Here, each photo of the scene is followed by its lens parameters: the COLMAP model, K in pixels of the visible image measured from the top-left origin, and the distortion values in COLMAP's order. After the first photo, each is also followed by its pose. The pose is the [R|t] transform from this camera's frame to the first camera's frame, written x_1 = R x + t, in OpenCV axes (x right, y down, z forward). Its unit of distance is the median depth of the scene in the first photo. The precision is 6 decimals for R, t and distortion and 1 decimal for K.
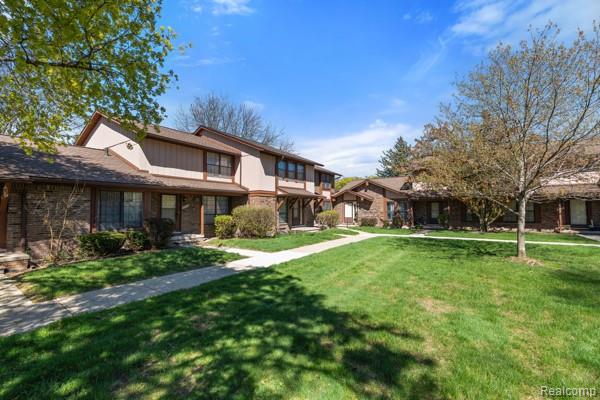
lens RADIAL K [[260.0, 0, 299.6], [0, 260.0, 204.0], [0, 0, 1]] dist [-0.001403, -0.000461]
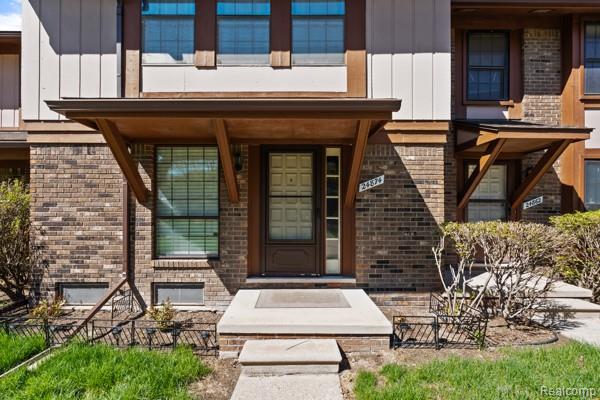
lens RADIAL K [[260.0, 0, 299.6], [0, 260.0, 204.0], [0, 0, 1]] dist [-0.001403, -0.000461]
pose [[0.570721, -0.008020, -0.821105, 0.156182], [0.013550, 0.999908, -0.000349, 0.023532], [0.821032, -0.010927, 0.570777, 0.878134]]
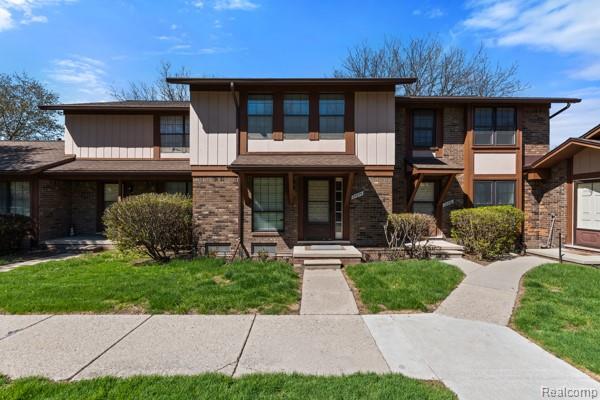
lens RADIAL K [[258.3, 0, 308.7], [0, 258.3, 198.9], [0, 0, 1]] dist [-0.001237, -0.000060]
pose [[0.575047, -0.005662, -0.818101, 0.316935], [0.015103, 0.999879, 0.003696, 0.011754], [0.817981, -0.014482, 0.575063, 0.736513]]
